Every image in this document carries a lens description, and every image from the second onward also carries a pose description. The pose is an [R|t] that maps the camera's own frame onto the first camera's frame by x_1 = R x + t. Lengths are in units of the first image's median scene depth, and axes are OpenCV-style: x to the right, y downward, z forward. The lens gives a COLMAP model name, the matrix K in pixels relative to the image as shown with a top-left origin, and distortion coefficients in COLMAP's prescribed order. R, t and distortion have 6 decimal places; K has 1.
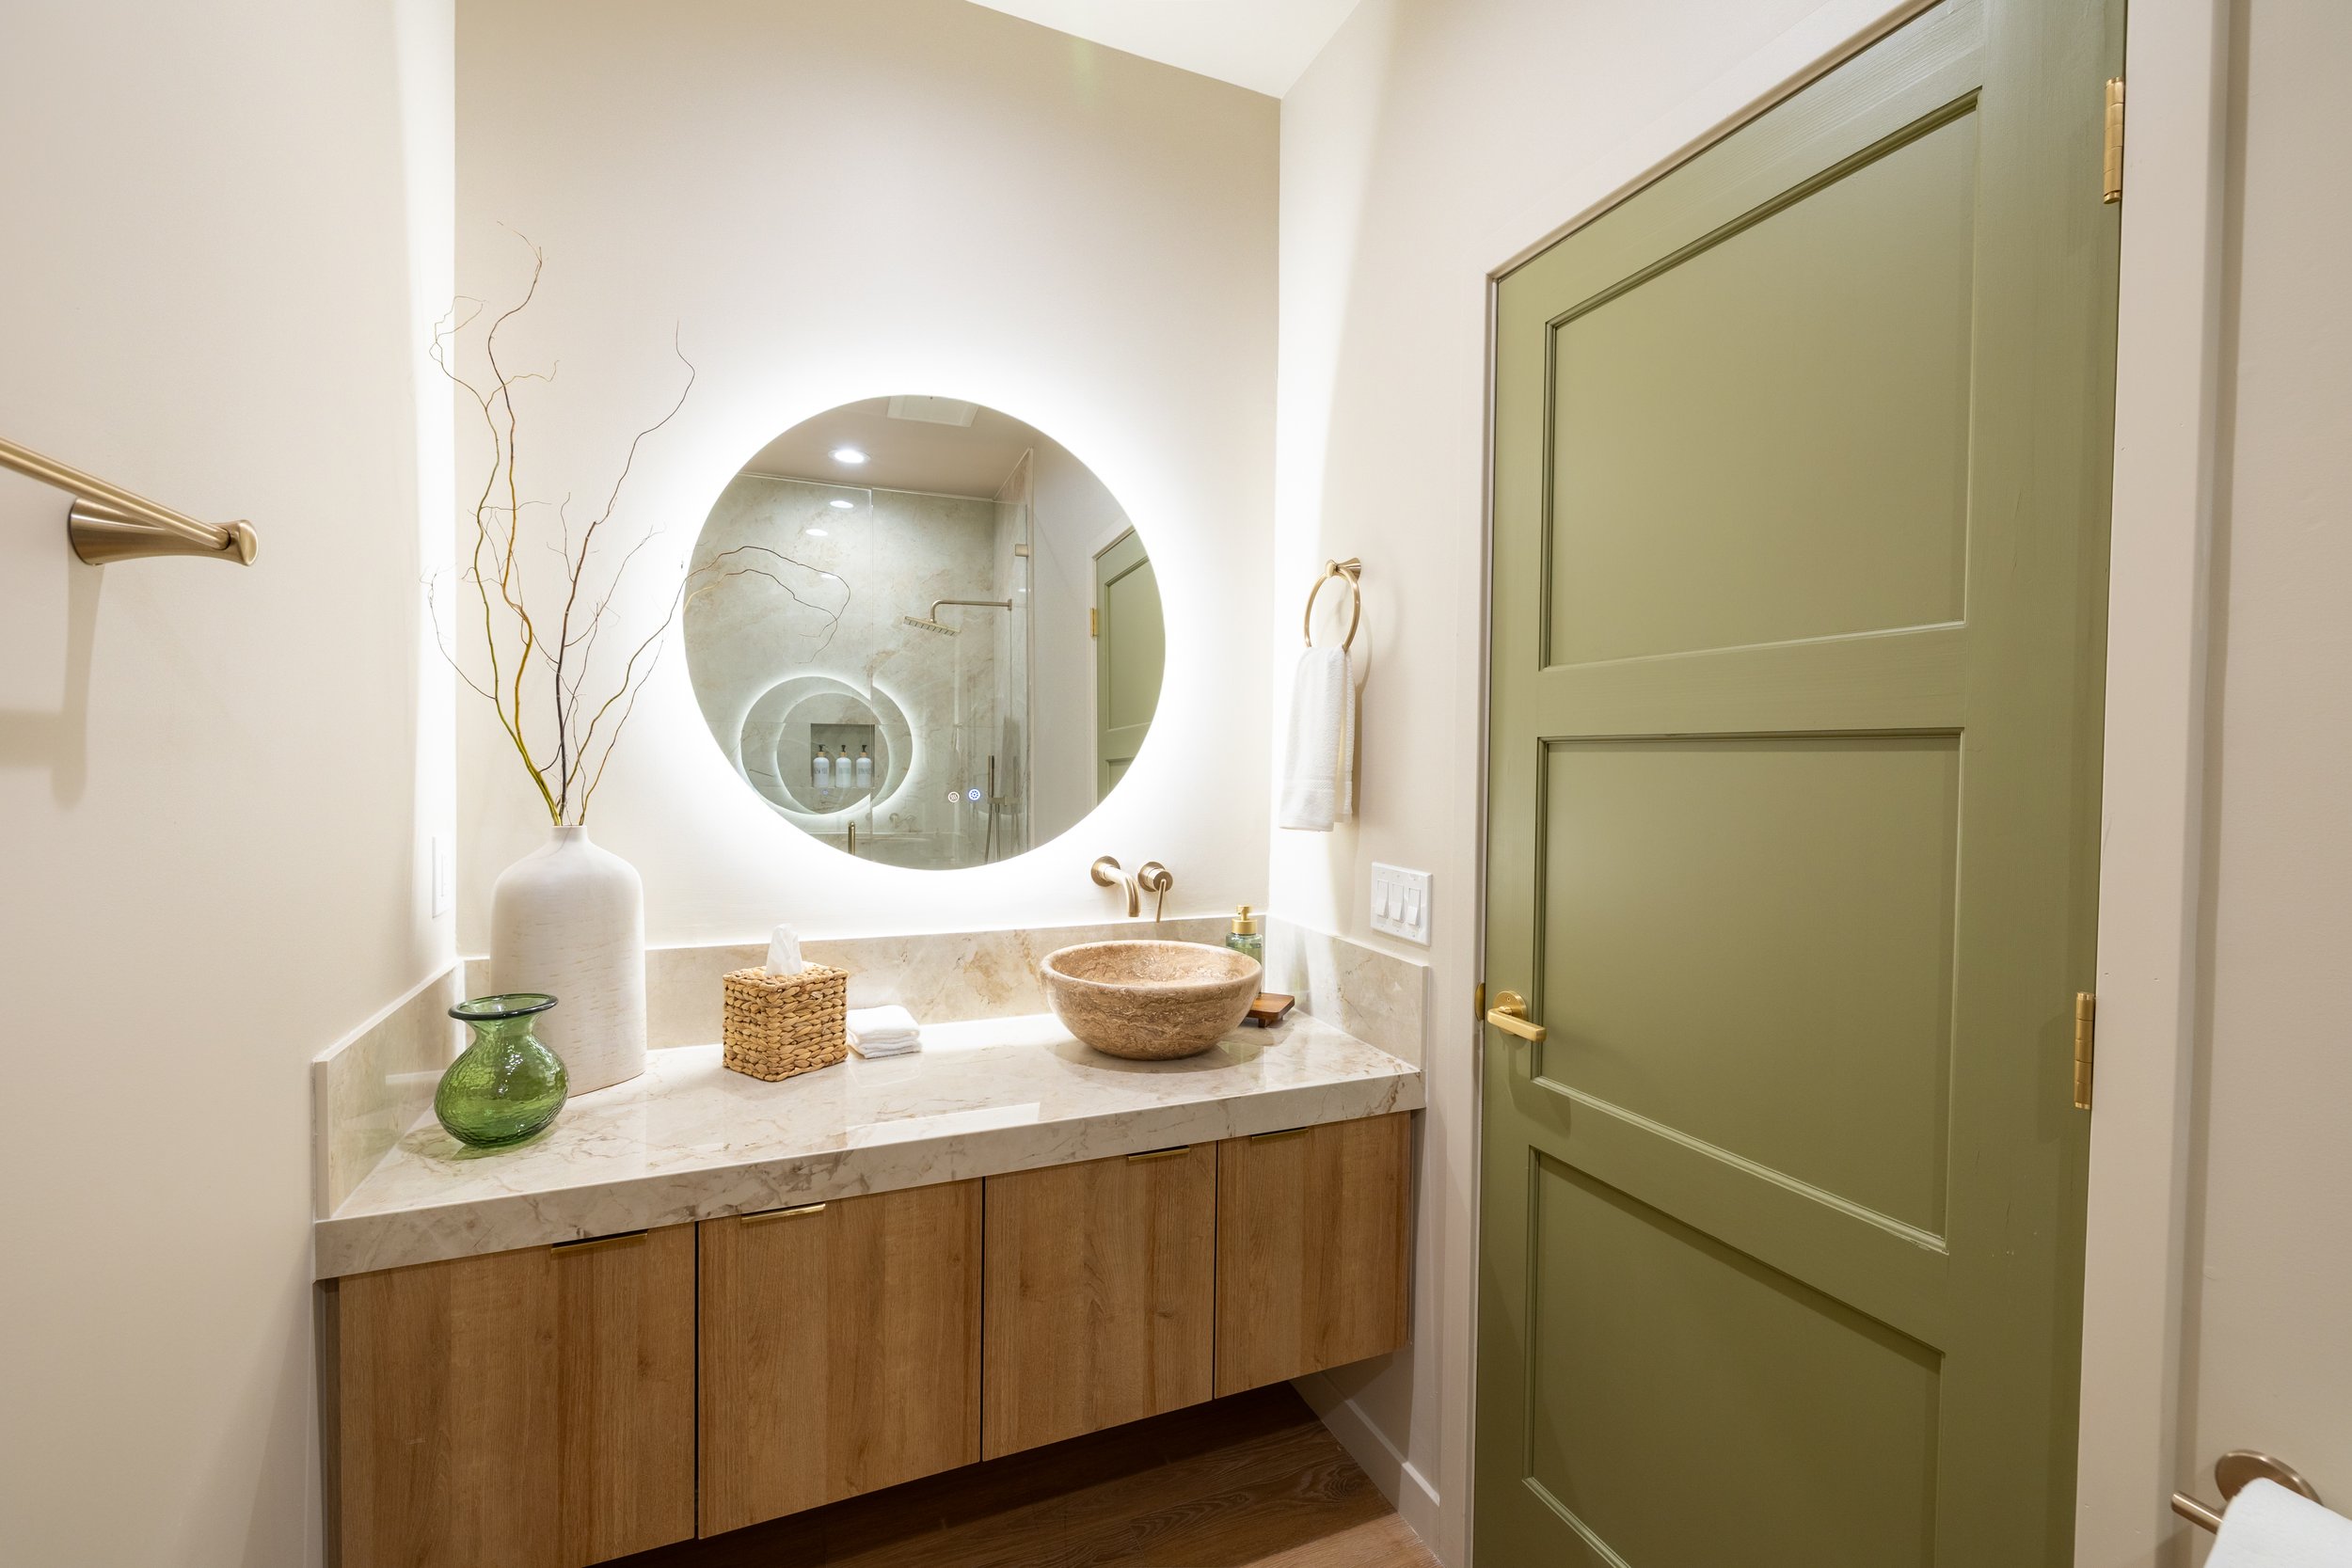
lens RADIAL K [[1001.4, 0, 1170.4], [0, 1001.4, 778.9], [0, 0, 1]] dist [-0.000169, 0.000248]
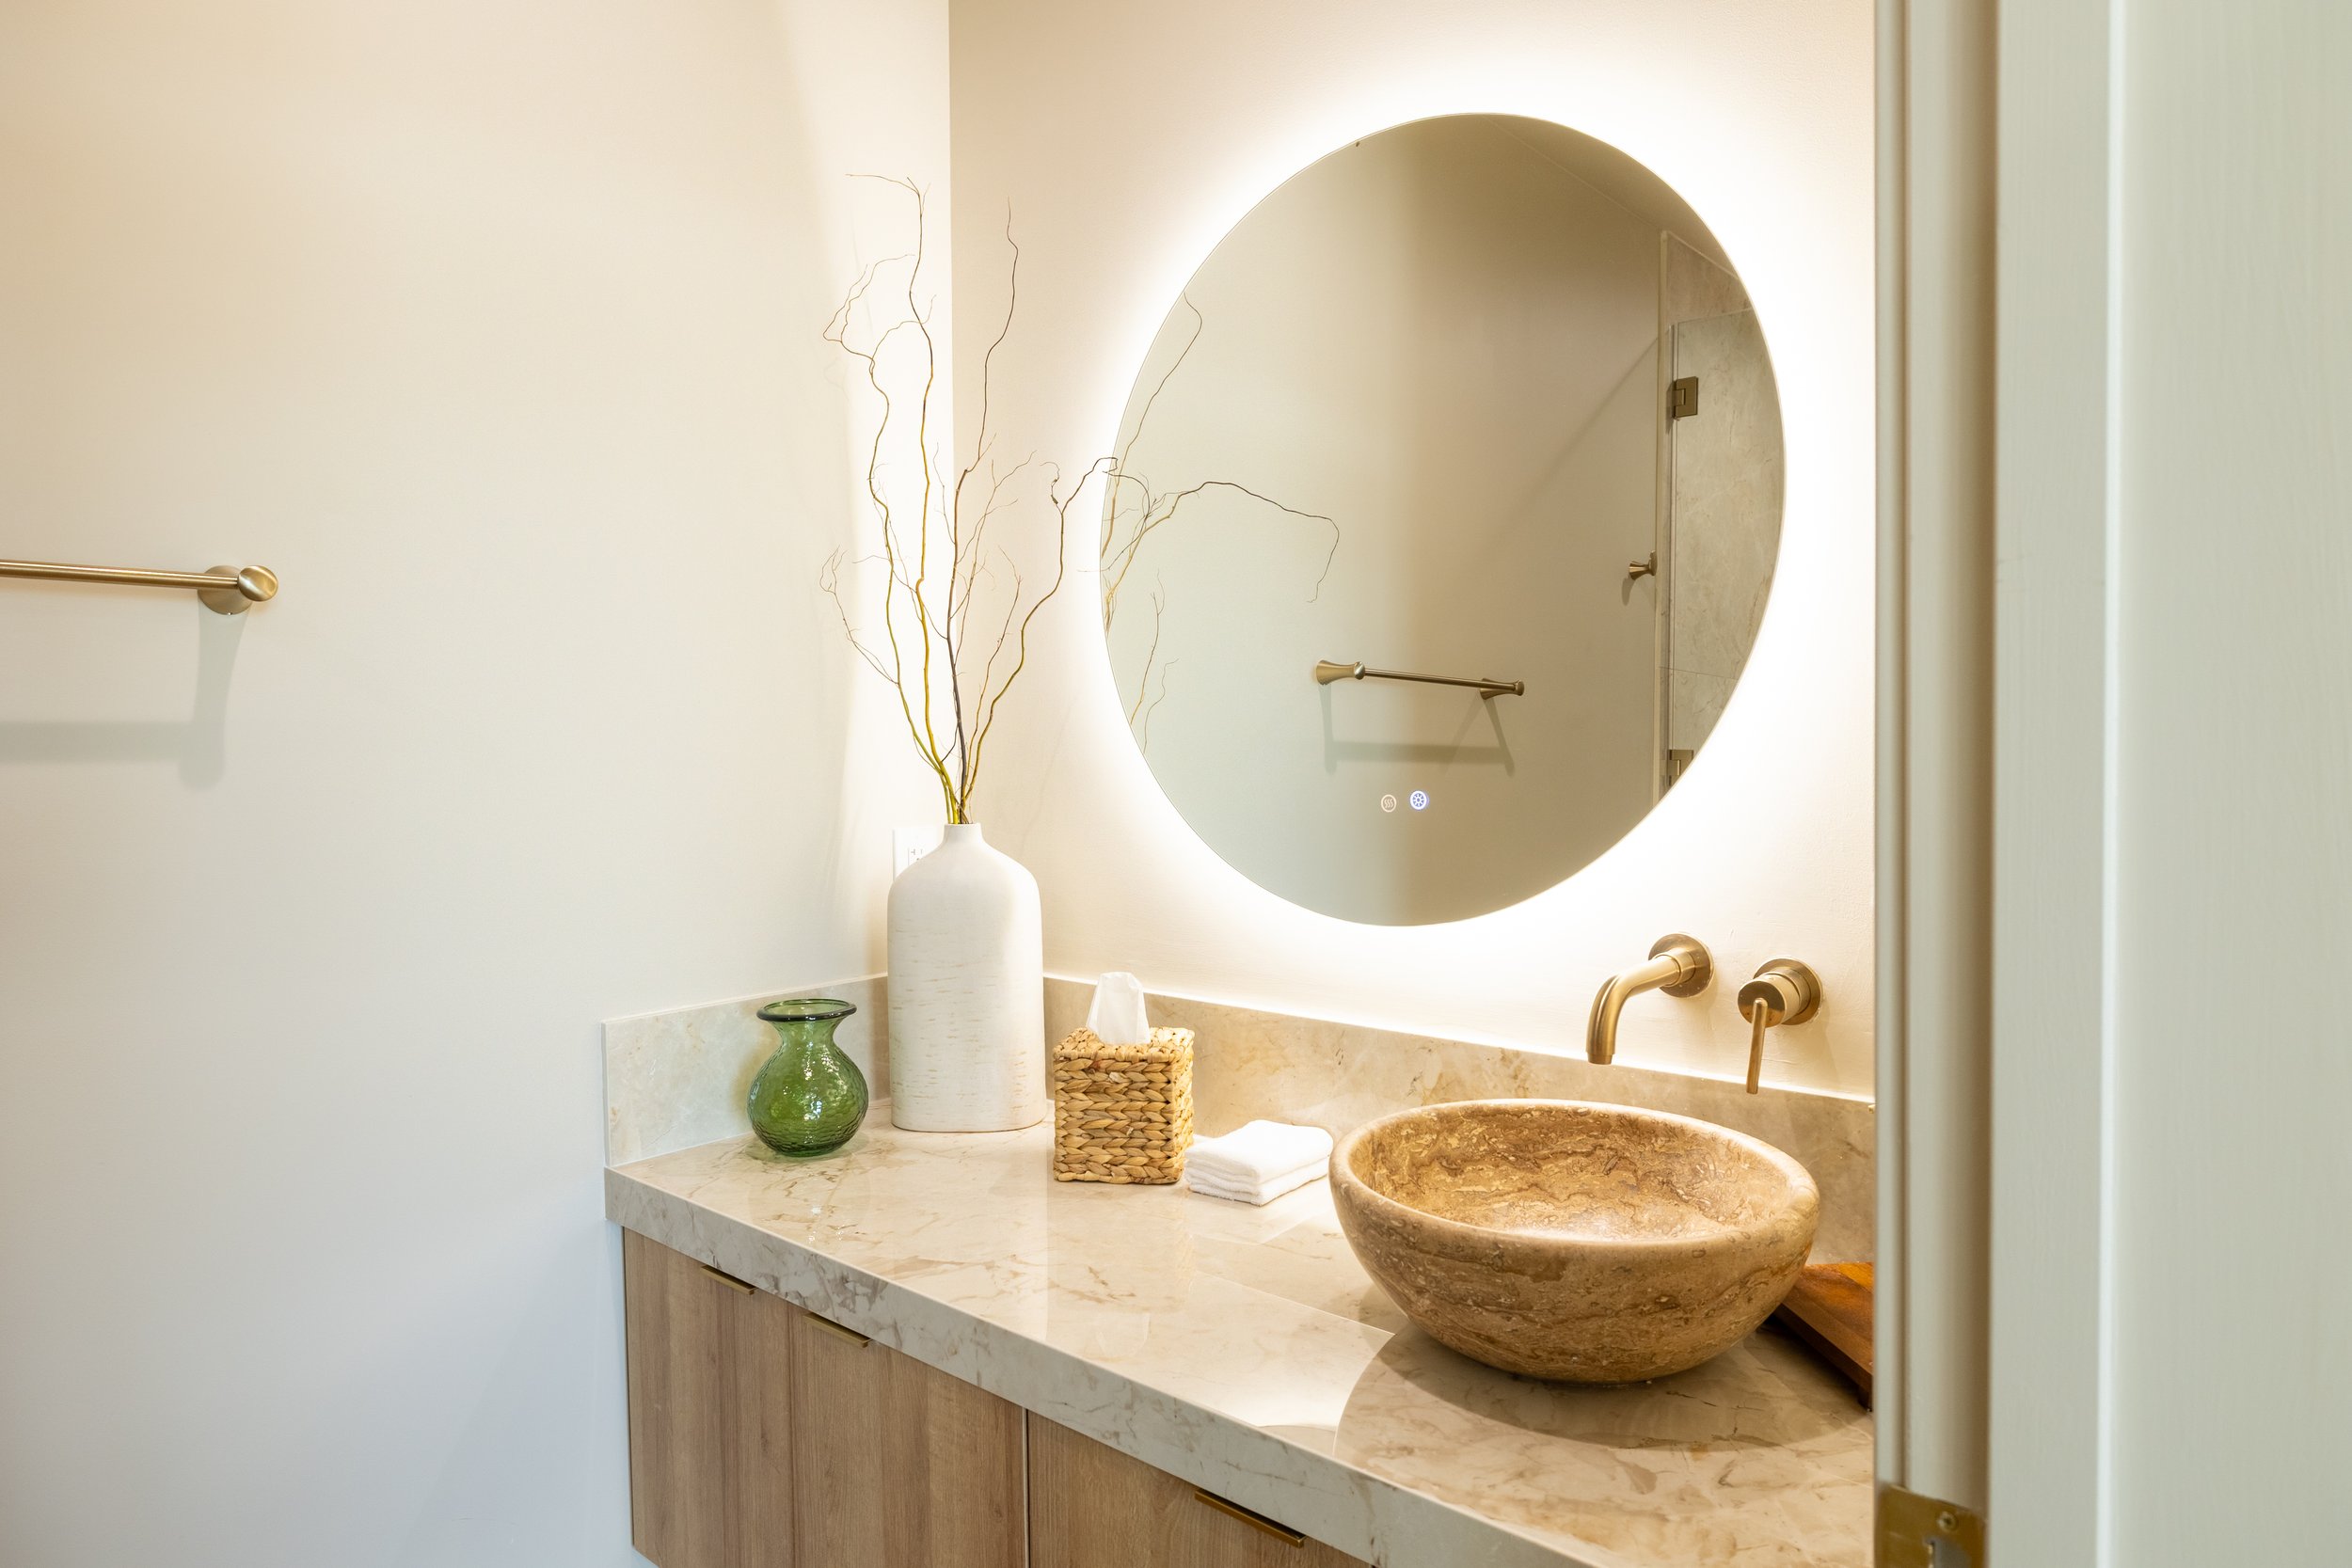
lens RADIAL K [[1436.9, 0, 1176.0], [0, 1436.9, 784.0], [0, 0, 1]] dist [-0.007054, -0.000458]
pose [[0.421209, 0.013290, -0.906866, 0.581066], [-0.005140, 0.999912, 0.012266, -0.002480], [0.906949, -0.000505, 0.421240, 0.619251]]
